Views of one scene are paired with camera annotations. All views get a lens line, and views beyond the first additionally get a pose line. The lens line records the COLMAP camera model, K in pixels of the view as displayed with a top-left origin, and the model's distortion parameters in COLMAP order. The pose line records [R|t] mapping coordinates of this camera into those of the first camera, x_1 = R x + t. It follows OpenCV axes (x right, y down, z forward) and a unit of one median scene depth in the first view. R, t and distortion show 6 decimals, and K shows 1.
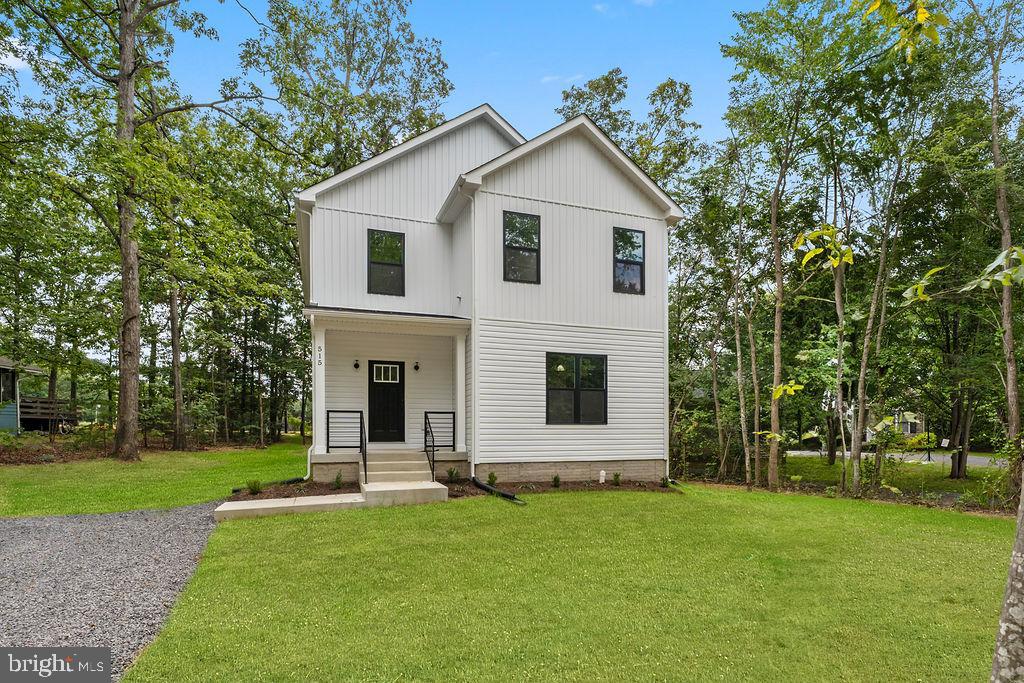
lens RADIAL K [[458.6, 0, 481.2], [0, 458.6, 428.1], [0, 0, 1]] dist [0.001193, -0.000058]
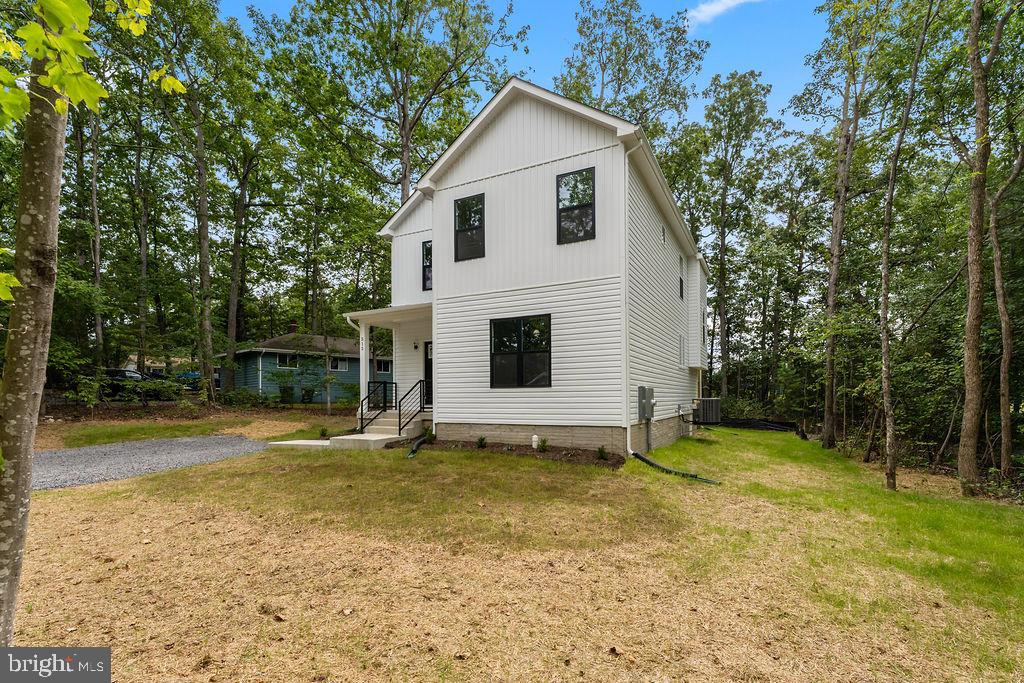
lens RADIAL K [[413.5, 0, 550.4], [0, 413.5, 392.7], [0, 0, 1]] dist [0.001291, 0.000079]
pose [[0.759979, -0.013246, -0.649812, 0.825023], [0.008601, 0.999910, -0.010323, 0.012787], [0.649890, 0.002256, 0.760025, 0.352059]]
